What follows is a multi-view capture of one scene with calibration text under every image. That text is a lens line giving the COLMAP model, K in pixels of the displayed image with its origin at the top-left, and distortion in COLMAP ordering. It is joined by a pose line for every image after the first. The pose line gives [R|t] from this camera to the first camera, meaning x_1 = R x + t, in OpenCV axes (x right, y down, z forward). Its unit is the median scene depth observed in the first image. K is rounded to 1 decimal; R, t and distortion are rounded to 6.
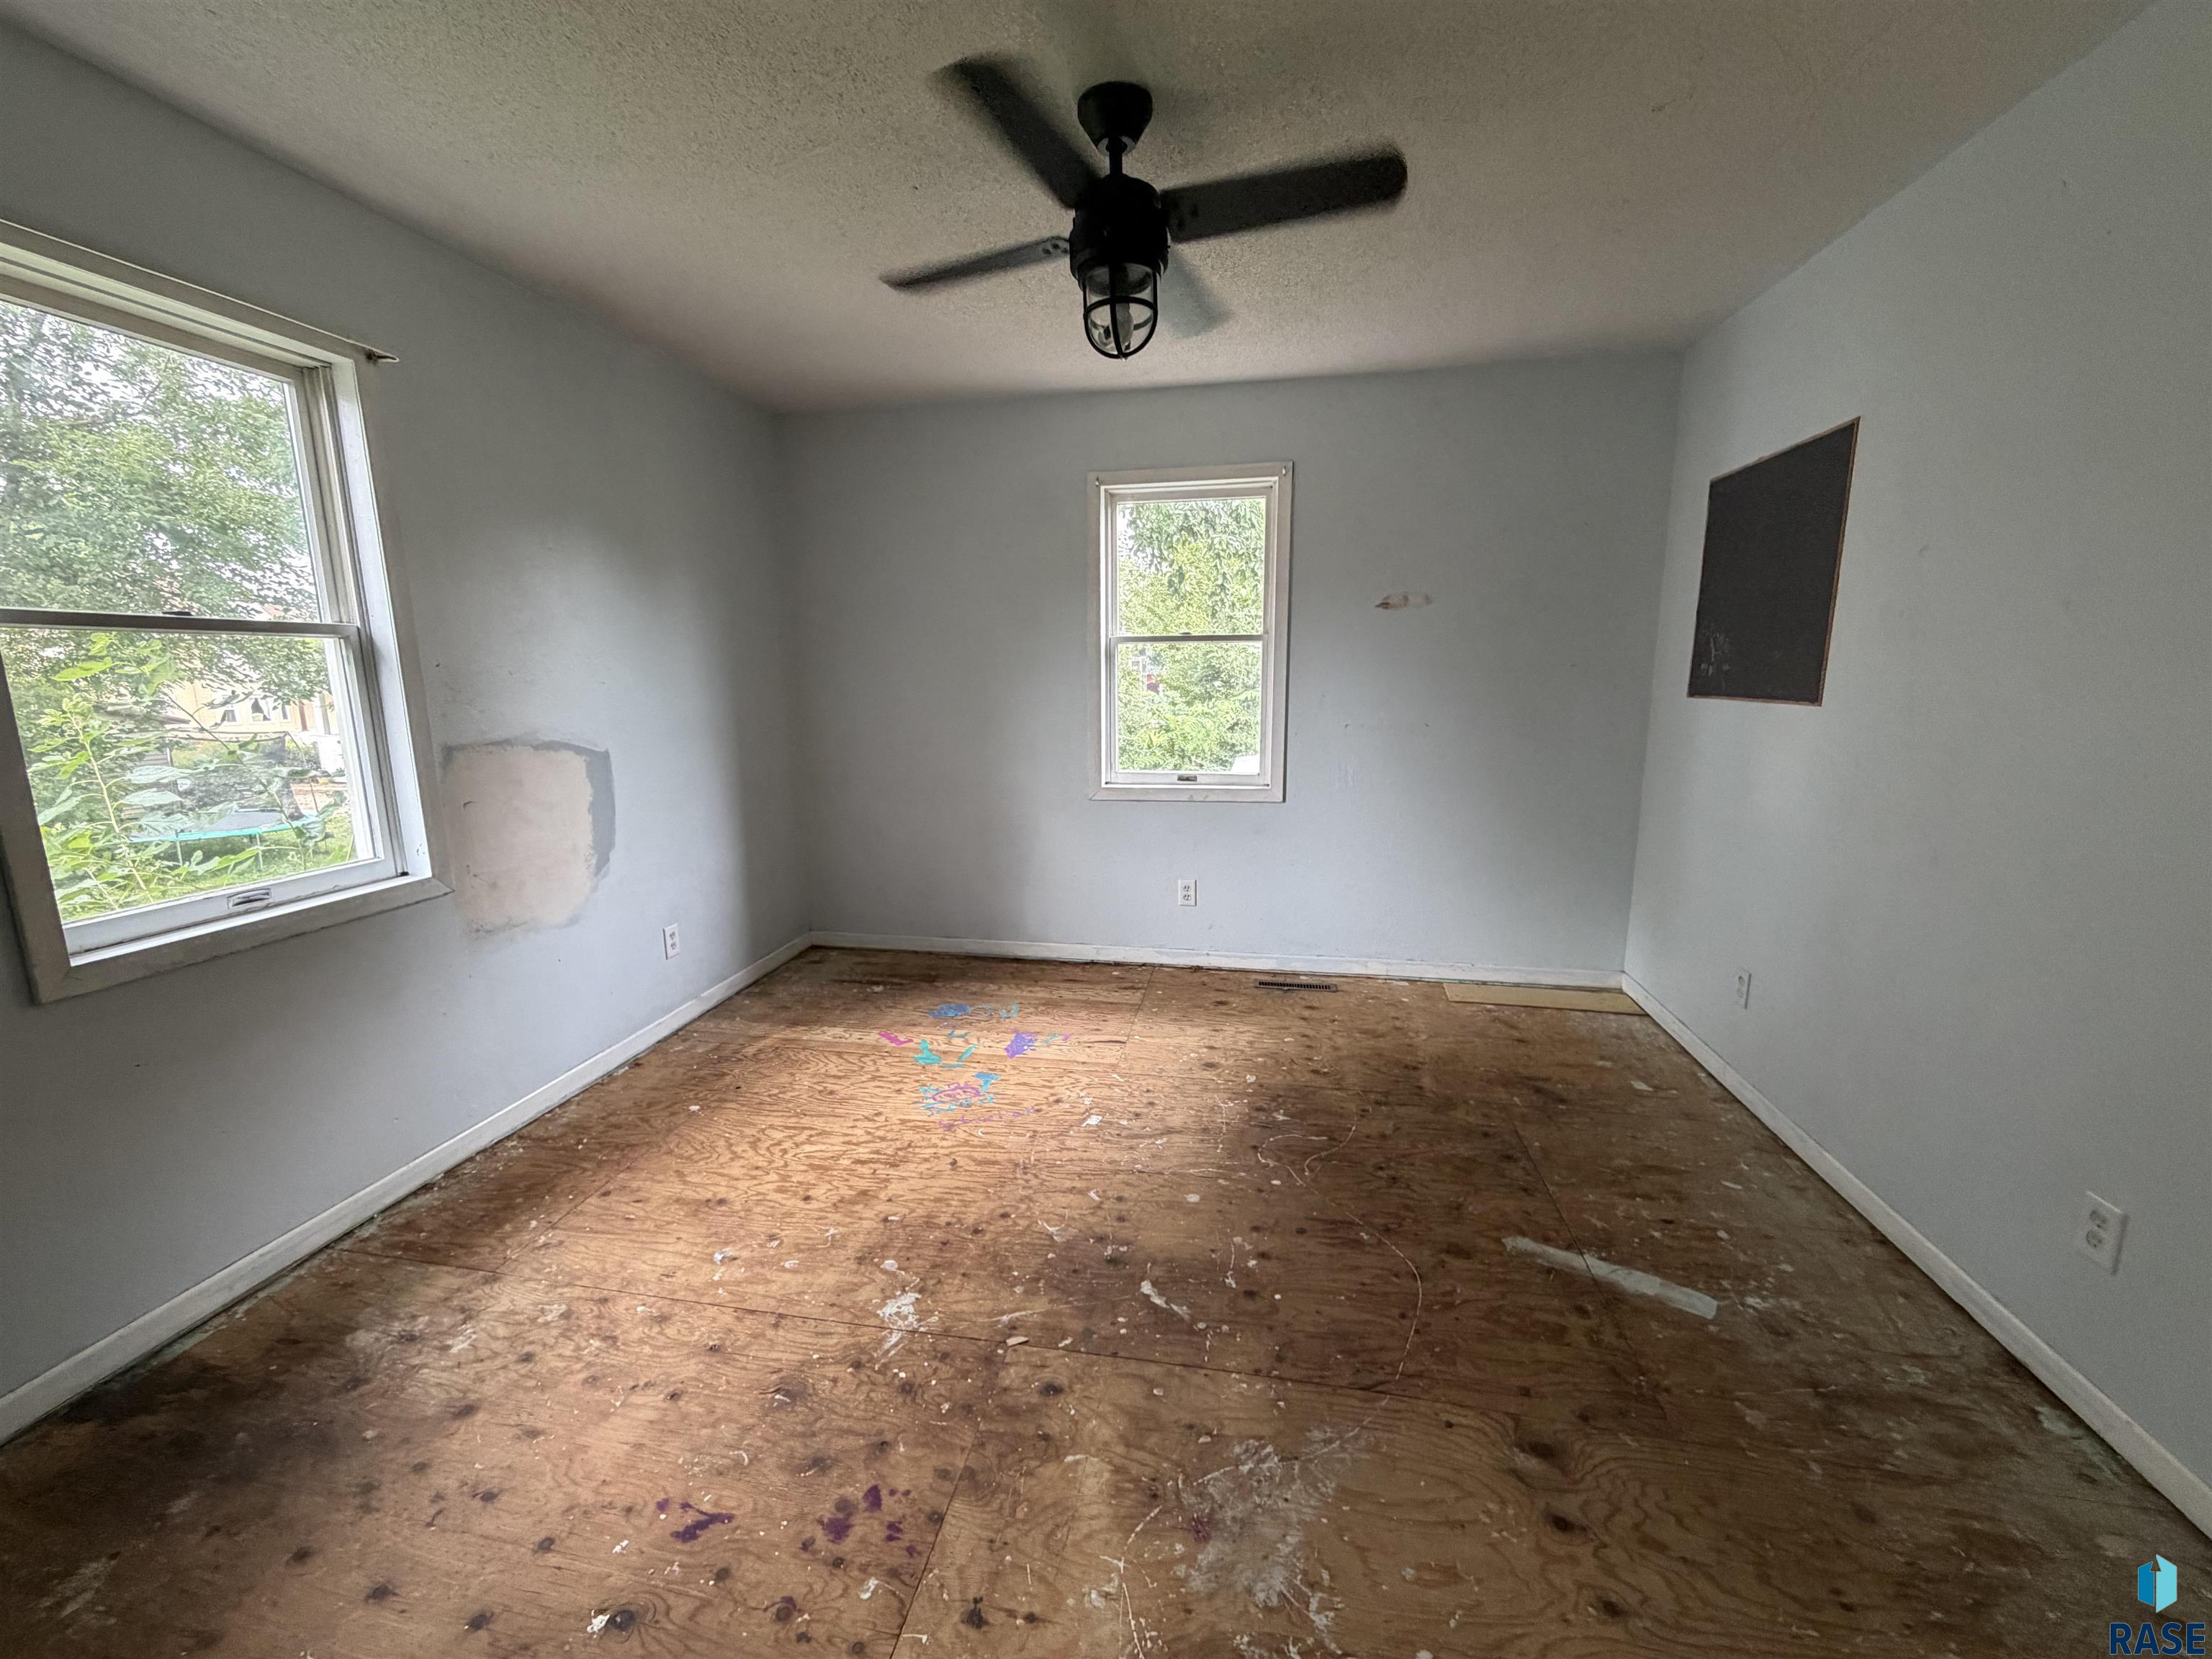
lens RADIAL K [[882.0, 0, 1106.7], [0, 882.0, 831.4], [0, 0, 1]] dist [0.000544, 0.000023]
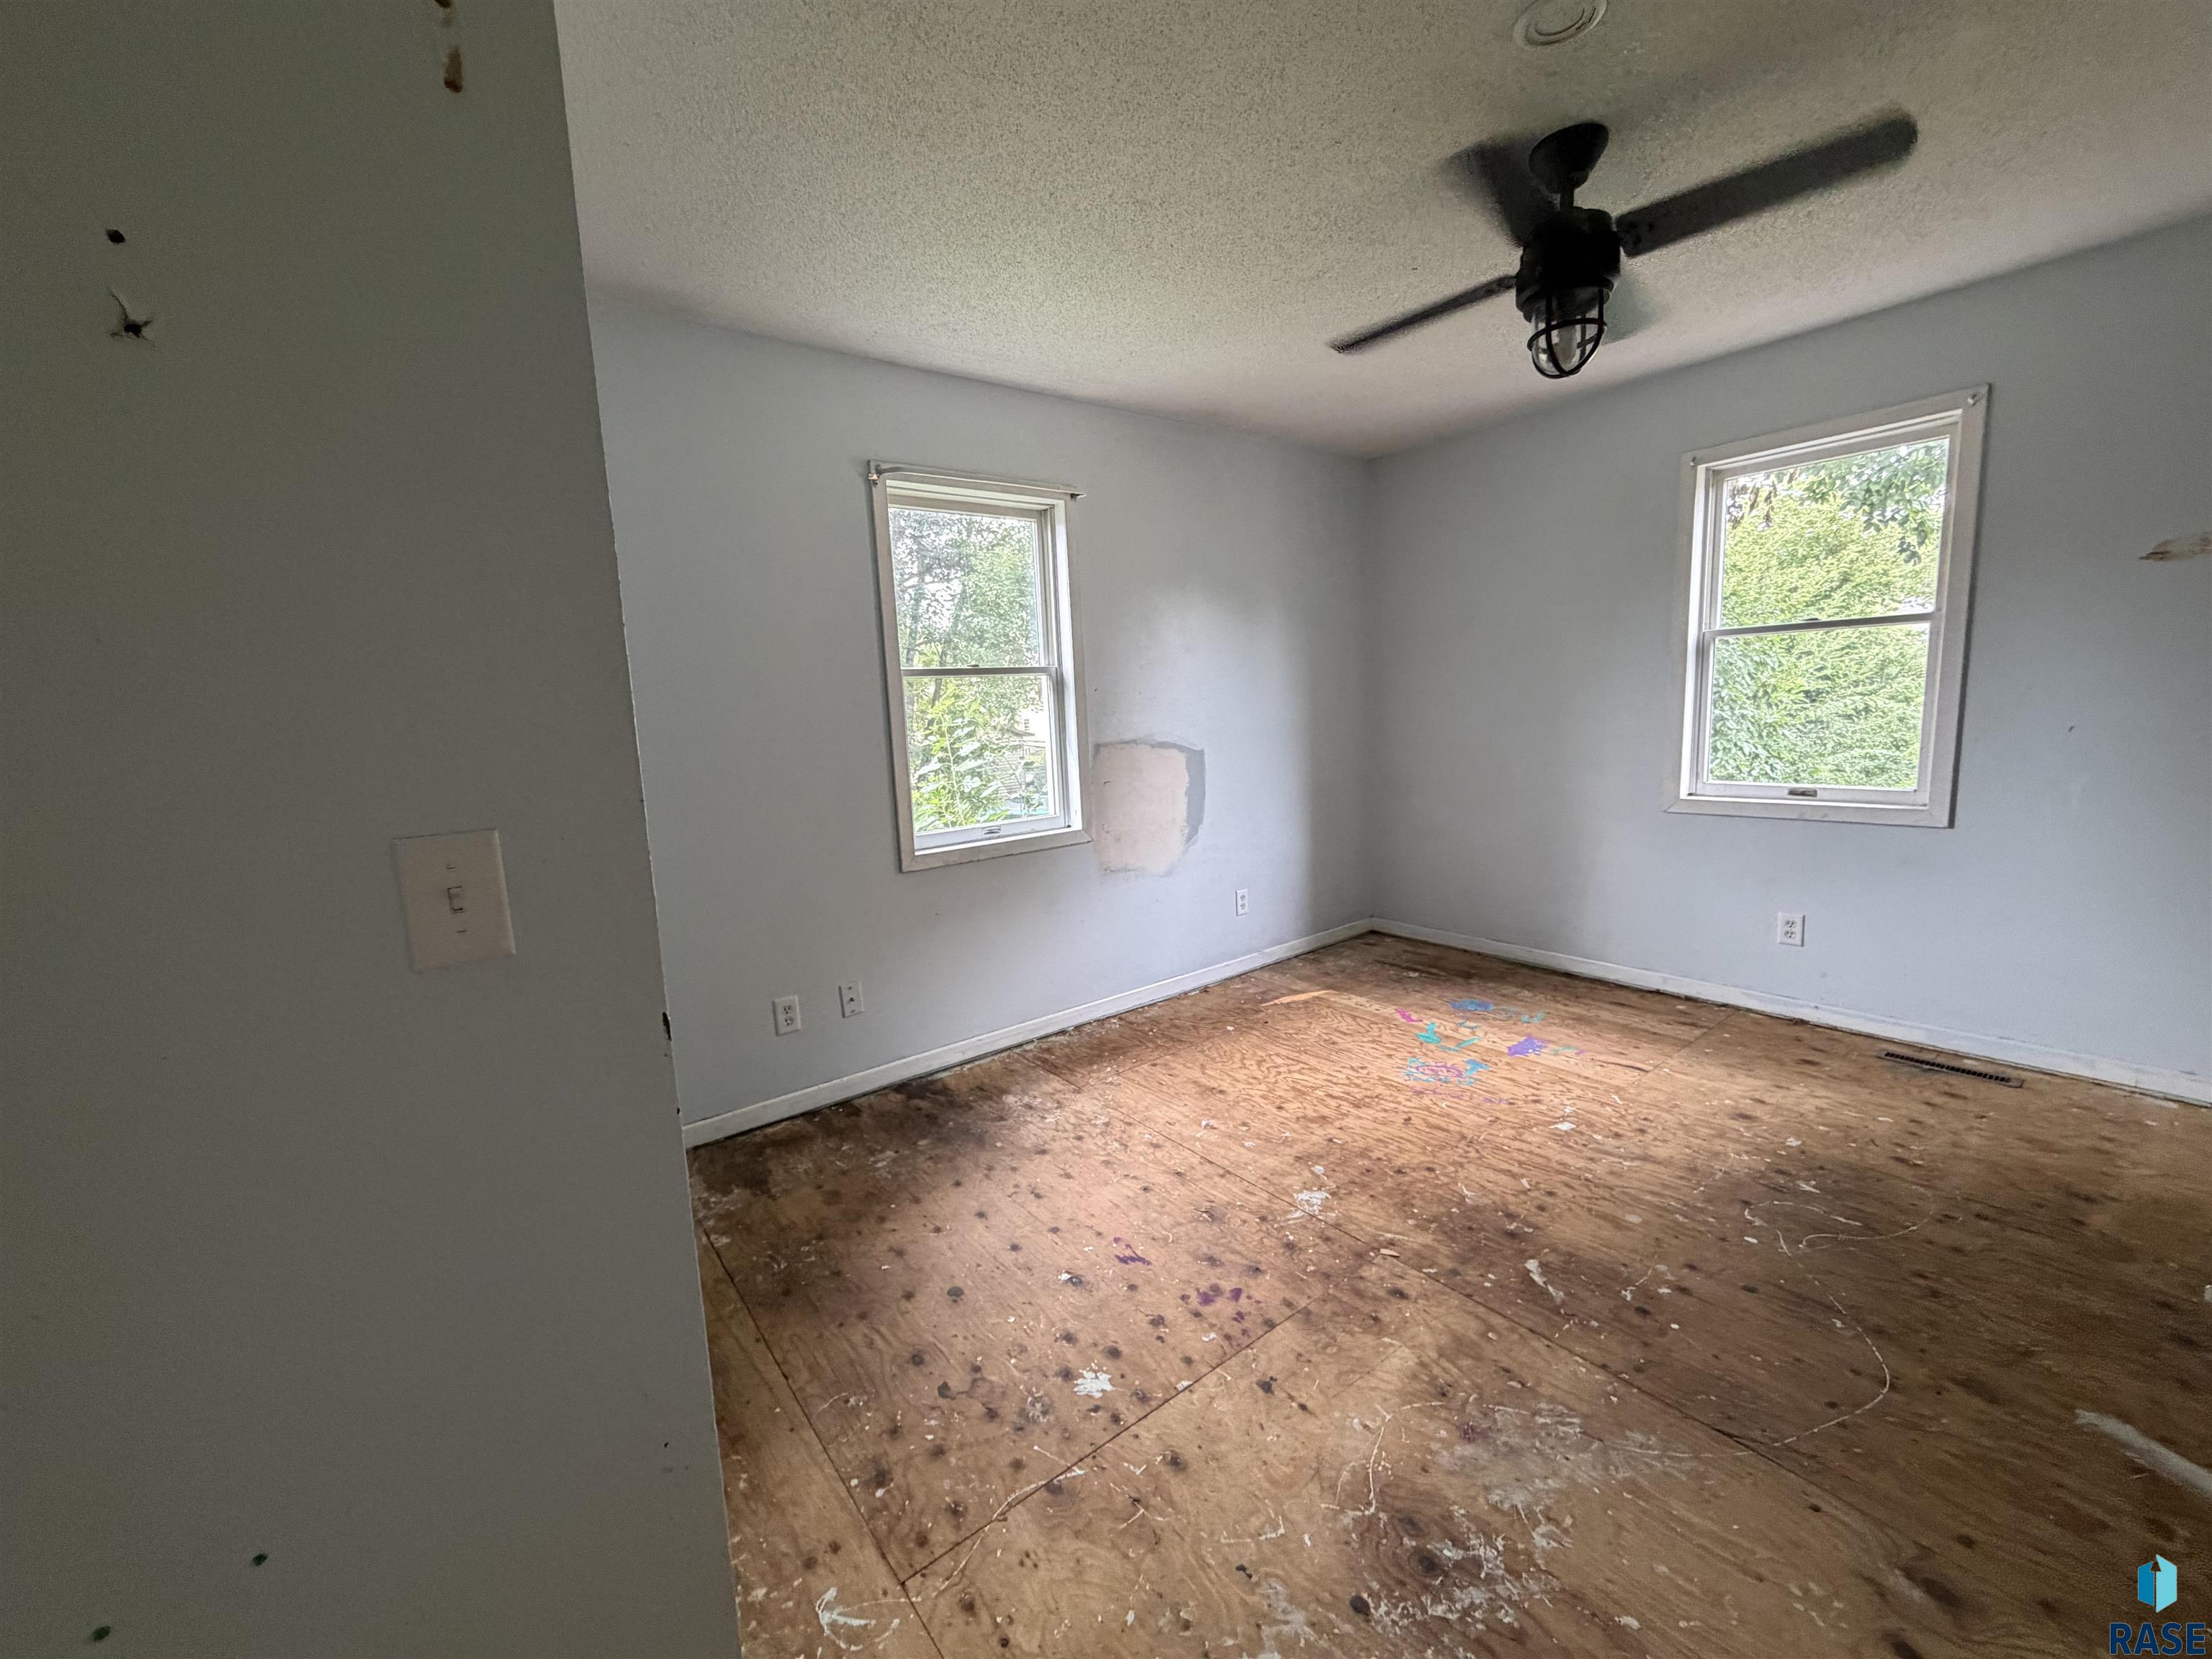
lens RADIAL K [[882.0, 0, 1104.8], [0, 882.0, 826.6], [0, 0, 1]] dist [0.000544, 0.000023]
pose [[0.746448, 0.067175, -0.662045, 0.279919], [-0.079514, 0.996768, 0.011487, 0.027644], [0.660676, 0.044067, 0.749376, -0.114014]]
